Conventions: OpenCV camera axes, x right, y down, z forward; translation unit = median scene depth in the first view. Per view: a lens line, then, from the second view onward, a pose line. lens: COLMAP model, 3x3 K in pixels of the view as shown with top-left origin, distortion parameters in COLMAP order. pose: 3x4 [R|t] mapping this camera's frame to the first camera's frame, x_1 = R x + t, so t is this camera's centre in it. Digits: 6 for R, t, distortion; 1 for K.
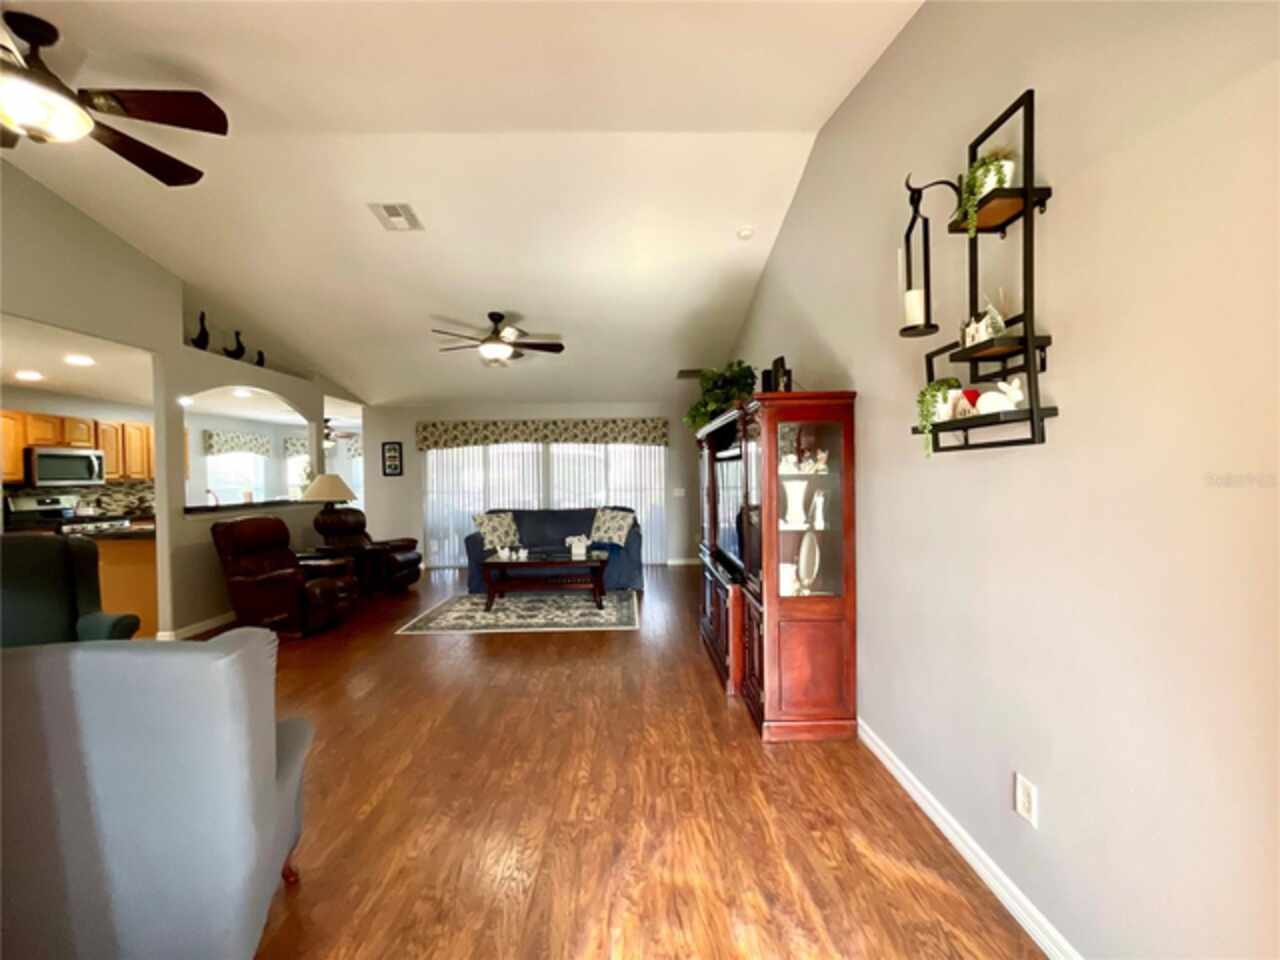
lens RADIAL K [[540.3, 0, 642.1], [0, 540.3, 479.2], [0, 0, 1]] dist [0.000351, -0.000043]
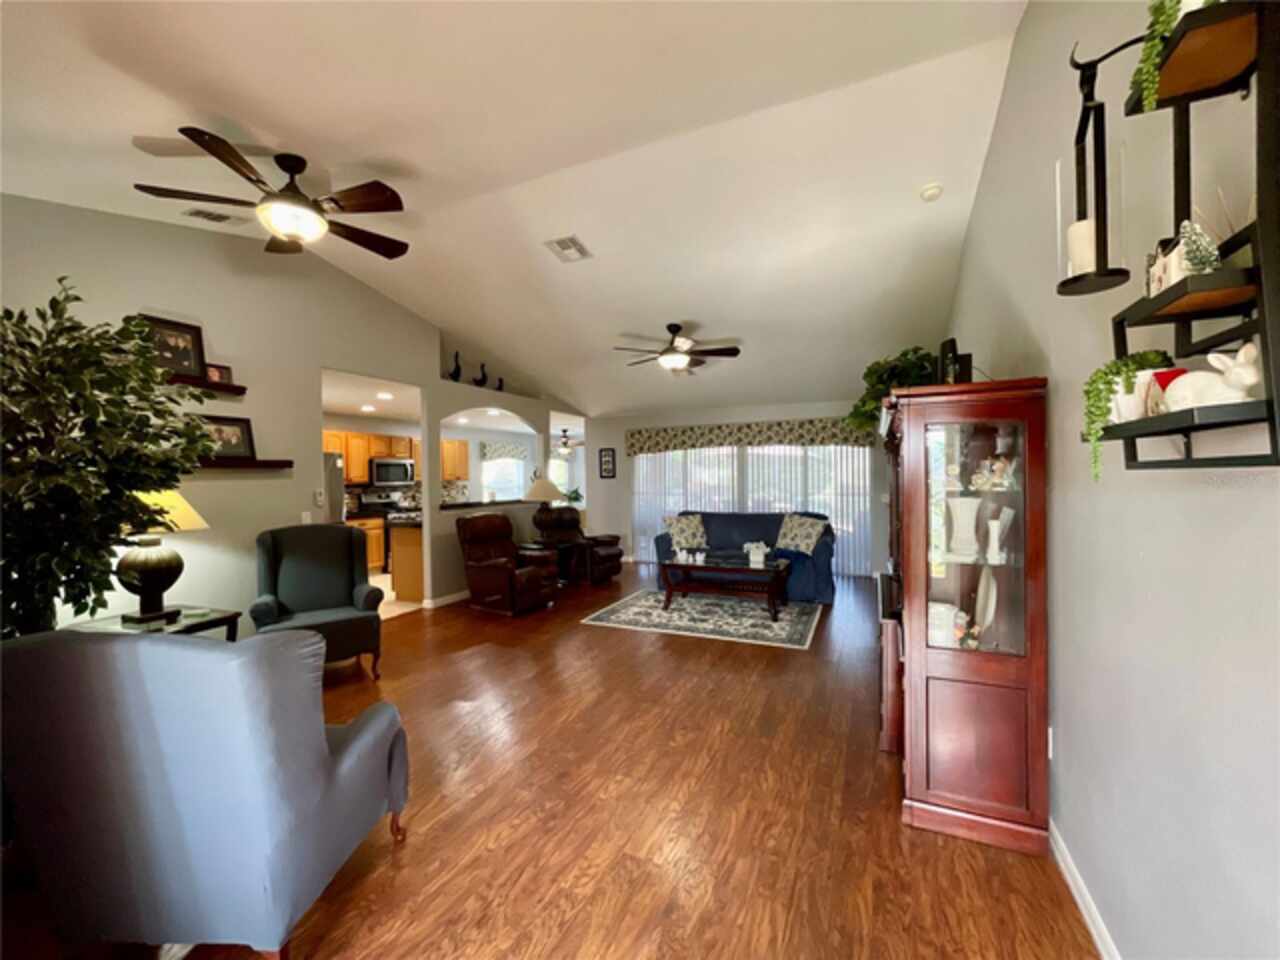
lens RADIAL K [[517.8, 0, 642.4], [0, 517.8, 479.8], [0, 0, 1]] dist [-0.000119, -0.000156]
pose [[0.904799, 0.005693, -0.425800, 0.092502], [-0.003718, 0.999978, 0.005470, -0.012726], [0.425822, -0.003366, 0.904801, 0.066936]]
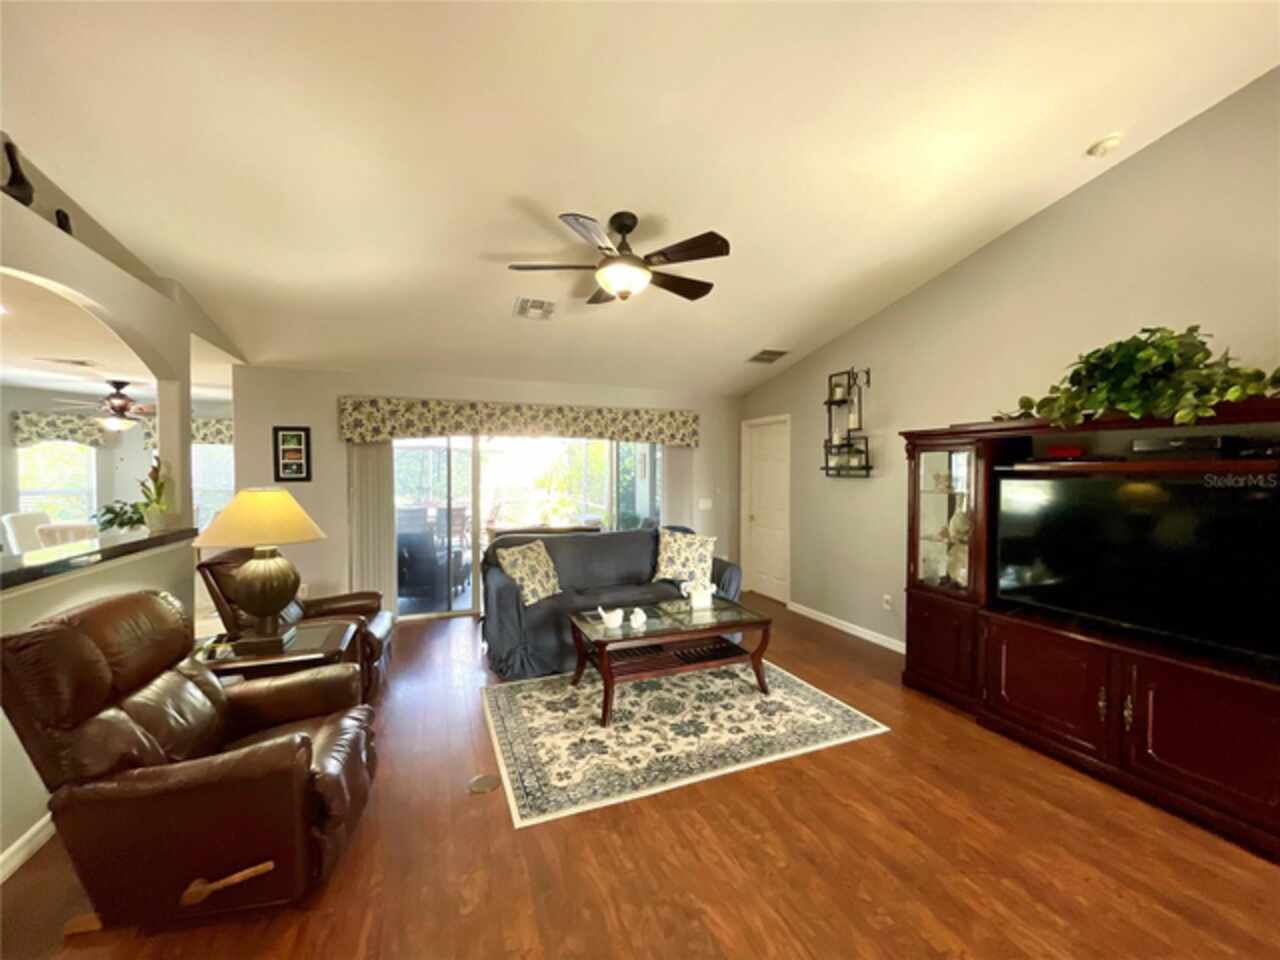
lens RADIAL K [[517.8, 0, 642.4], [0, 517.8, 479.8], [0, 0, 1]] dist [-0.000119, -0.000156]
pose [[0.931536, 0.007141, 0.363578, -0.418765], [-0.010130, 0.999929, 0.006316, -0.022326], [-0.363507, -0.009566, 0.931542, 0.428931]]
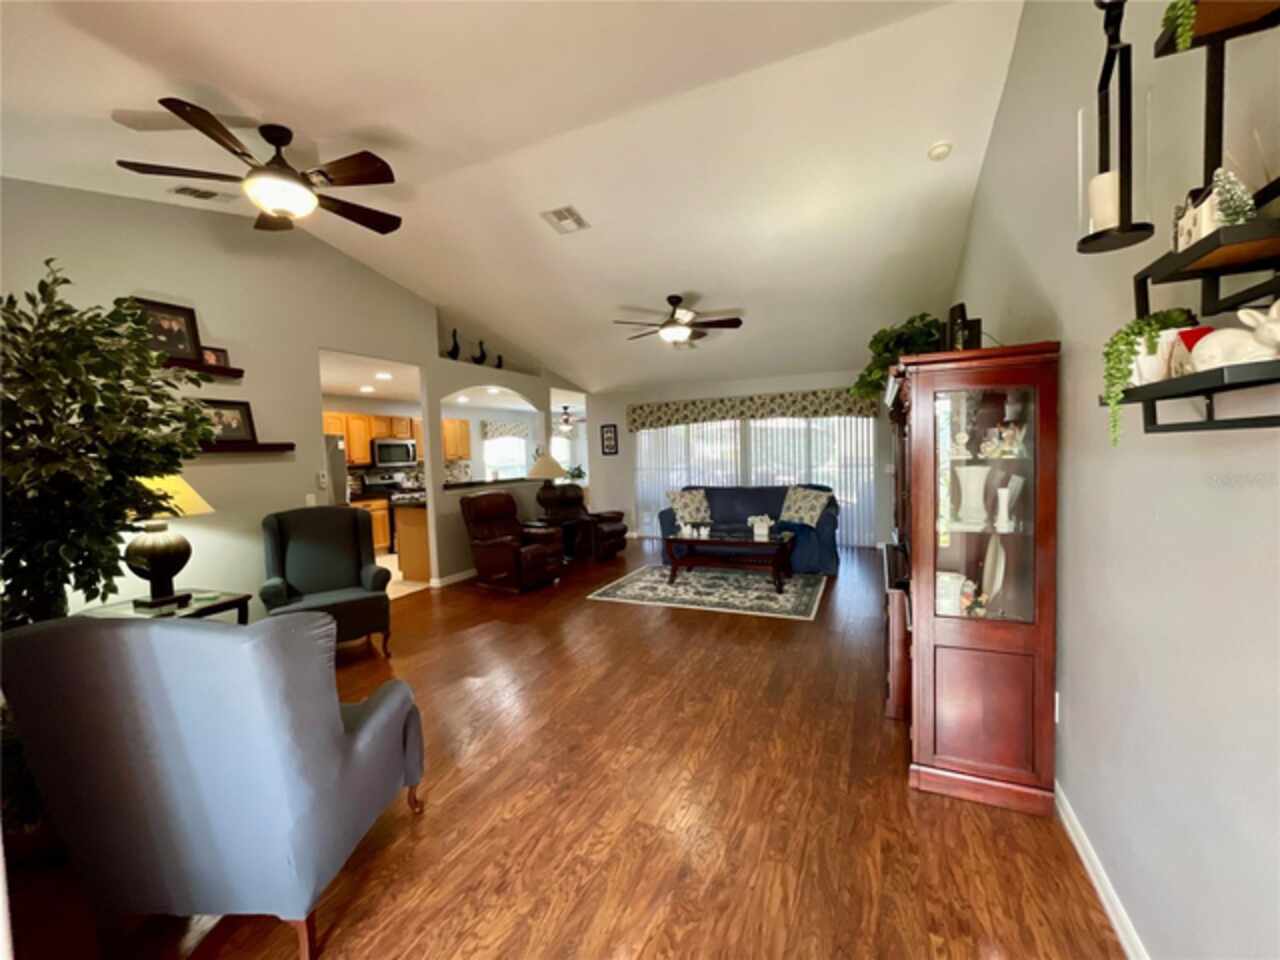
lens RADIAL K [[517.8, 0, 642.4], [0, 517.8, 479.8], [0, 0, 1]] dist [-0.000119, -0.000156]
pose [[0.903277, 0.006990, -0.429002, 0.089144], [0.016953, 0.998505, 0.051962, -0.012174], [0.428724, -0.054209, 0.901808, 0.068925]]
